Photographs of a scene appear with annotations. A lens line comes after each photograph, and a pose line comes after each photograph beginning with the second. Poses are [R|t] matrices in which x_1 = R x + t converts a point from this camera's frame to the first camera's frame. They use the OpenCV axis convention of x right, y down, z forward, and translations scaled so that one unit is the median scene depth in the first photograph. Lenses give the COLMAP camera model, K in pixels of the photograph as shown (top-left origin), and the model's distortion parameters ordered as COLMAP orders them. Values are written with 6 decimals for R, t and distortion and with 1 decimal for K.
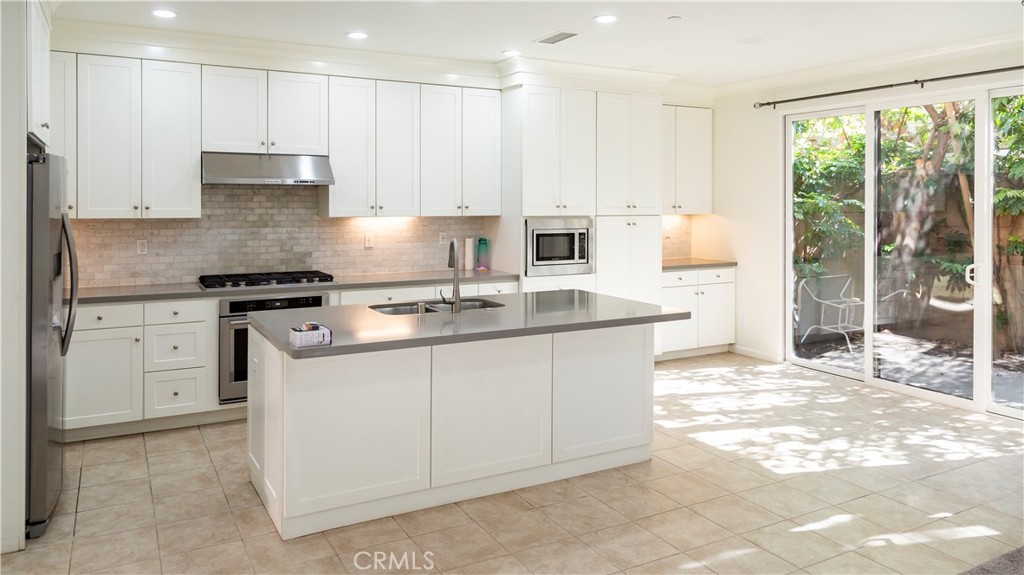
lens RADIAL K [[794.2, 0, 507.2], [0, 794.2, 239.3], [0, 0, 1]] dist [-0.005213, 0.003195]
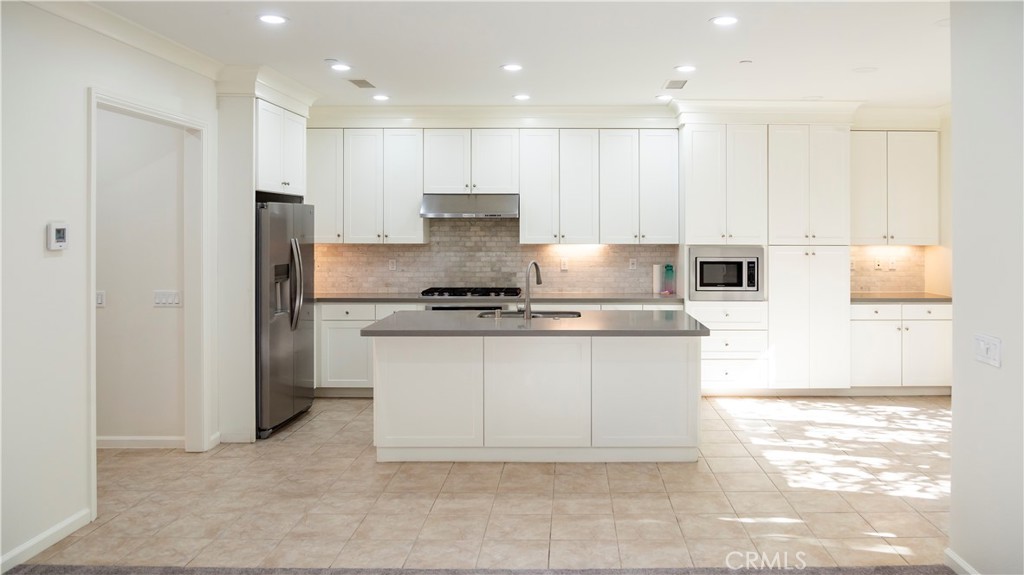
lens RADIAL K [[862.3, 0, 512.8], [0, 862.3, 290.1], [0, 0, 1]] dist [-0.053807, -0.000284]
pose [[0.846558, 0.036777, -0.531025, 0.442840], [-0.024406, 0.999243, 0.030296, 0.002933], [0.531737, -0.012688, 0.846814, -0.124621]]
